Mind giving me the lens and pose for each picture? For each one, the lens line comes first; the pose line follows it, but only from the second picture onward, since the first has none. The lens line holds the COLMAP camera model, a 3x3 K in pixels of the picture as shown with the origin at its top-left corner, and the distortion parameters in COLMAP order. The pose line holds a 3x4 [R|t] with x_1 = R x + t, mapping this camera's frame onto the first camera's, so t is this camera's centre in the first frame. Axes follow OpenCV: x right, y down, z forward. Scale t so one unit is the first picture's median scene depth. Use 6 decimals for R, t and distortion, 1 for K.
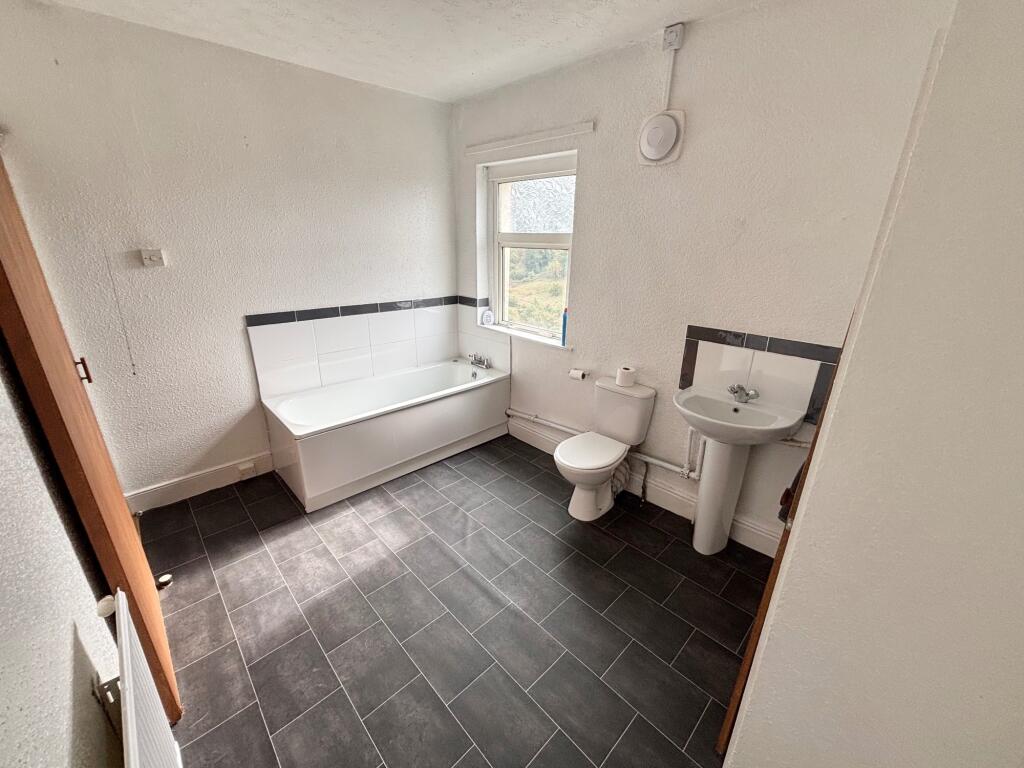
lens RADIAL K [[408.7, 0, 506.2], [0, 408.7, 383.7], [0, 0, 1]] dist [-0.002262, -0.000477]
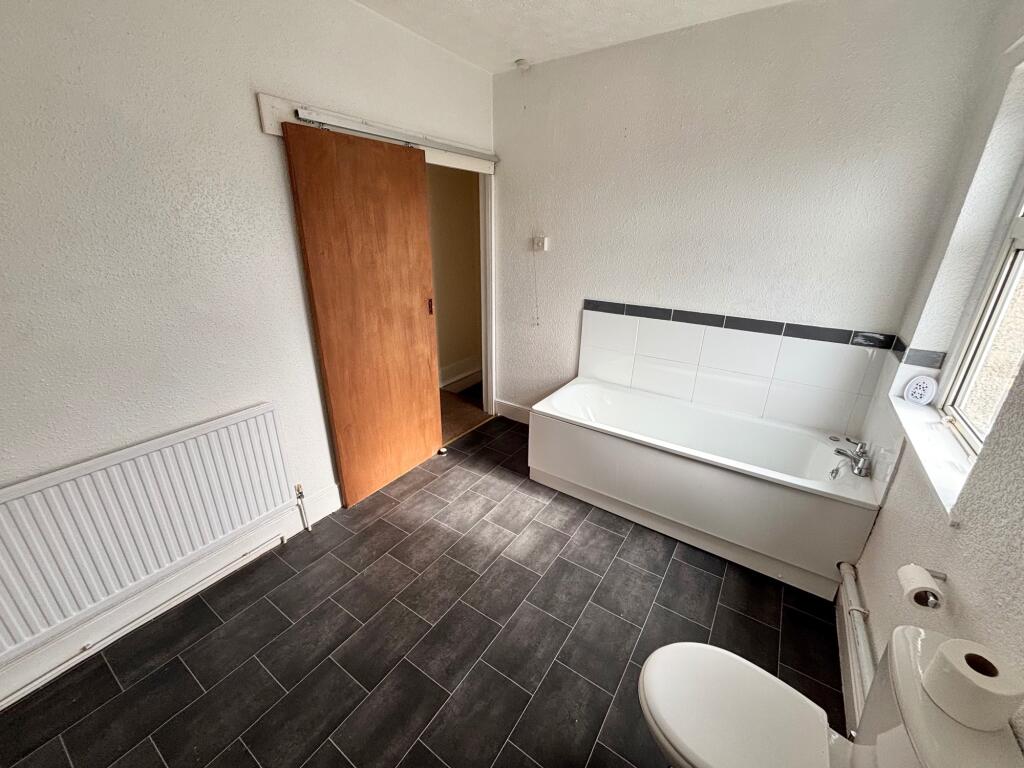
lens RADIAL K [[408.7, 0, 513.6], [0, 408.7, 375.4], [0, 0, 1]] dist [-0.002262, -0.000477]
pose [[0.219057, 0.324353, -0.920222, 0.472853], [-0.338049, 0.909945, 0.240258, -0.205273], [0.915280, 0.258450, 0.308977, 0.610044]]
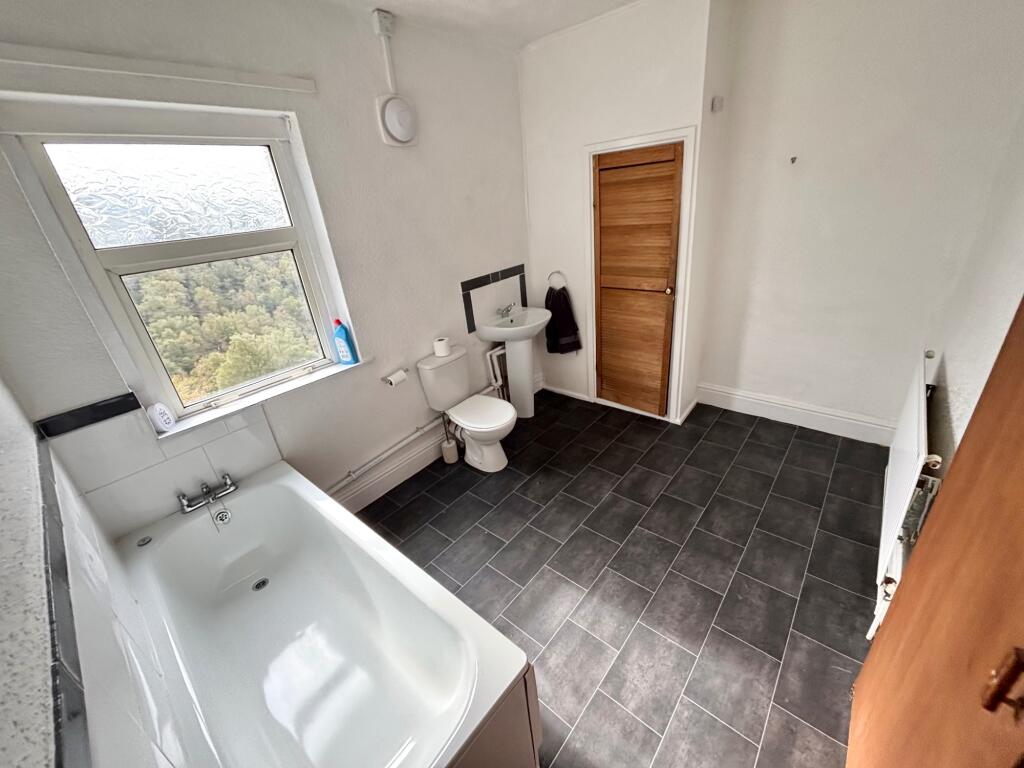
lens RADIAL K [[408.7, 0, 518.4], [0, 408.7, 383.8], [0, 0, 1]] dist [-0.002262, -0.000477]
pose [[-0.104356, -0.416392, 0.903176, -0.829924], [0.426768, 0.801526, 0.418838, -0.341026], [-0.898320, 0.429155, 0.094059, 0.848635]]
